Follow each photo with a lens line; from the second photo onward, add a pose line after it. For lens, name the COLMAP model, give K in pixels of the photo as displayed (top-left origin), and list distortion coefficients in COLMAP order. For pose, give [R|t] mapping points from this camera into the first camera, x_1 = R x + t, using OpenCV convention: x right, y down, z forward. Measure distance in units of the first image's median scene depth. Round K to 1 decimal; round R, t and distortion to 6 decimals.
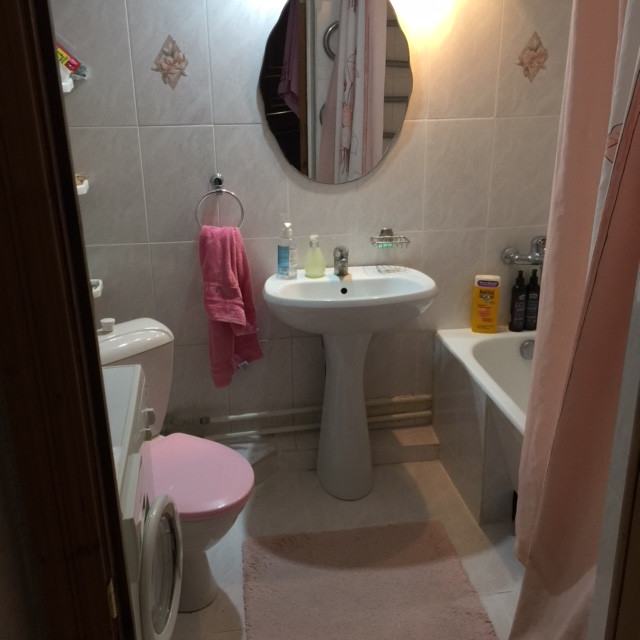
lens RADIAL K [[734.4, 0, 319.2], [0, 734.4, 319.9], [0, 0, 1]] dist [0.055472, 0.000000]
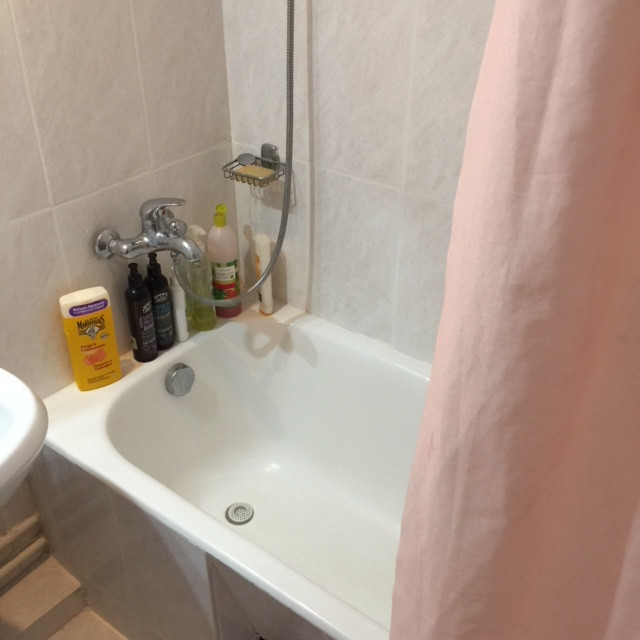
lens RADIAL K [[734.4, 0, 324.3], [0, 734.4, 317.0], [0, 0, 1]] dist [0.055472, 0.000000]
pose [[0.722805, -0.355610, 0.592533, 0.033486], [0.225437, 0.931866, 0.284261, -0.160611], [-0.653247, -0.071886, 0.753724, 0.494976]]
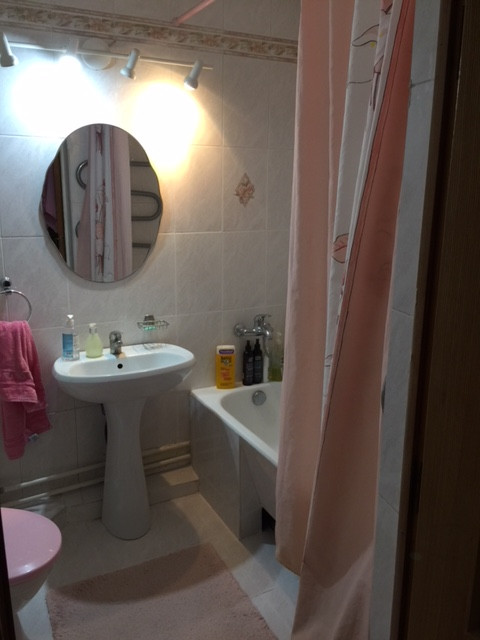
lens RADIAL K [[551.3, 0, 241.4], [0, 551.3, 317.3], [0, 0, 1]] dist [0.086419, -0.113988]
pose [[0.946162, -0.055824, 0.318843, -0.064137], [0.092098, 0.990732, -0.099840, -0.008605], [-0.310314, 0.123829, 0.942535, 0.036055]]
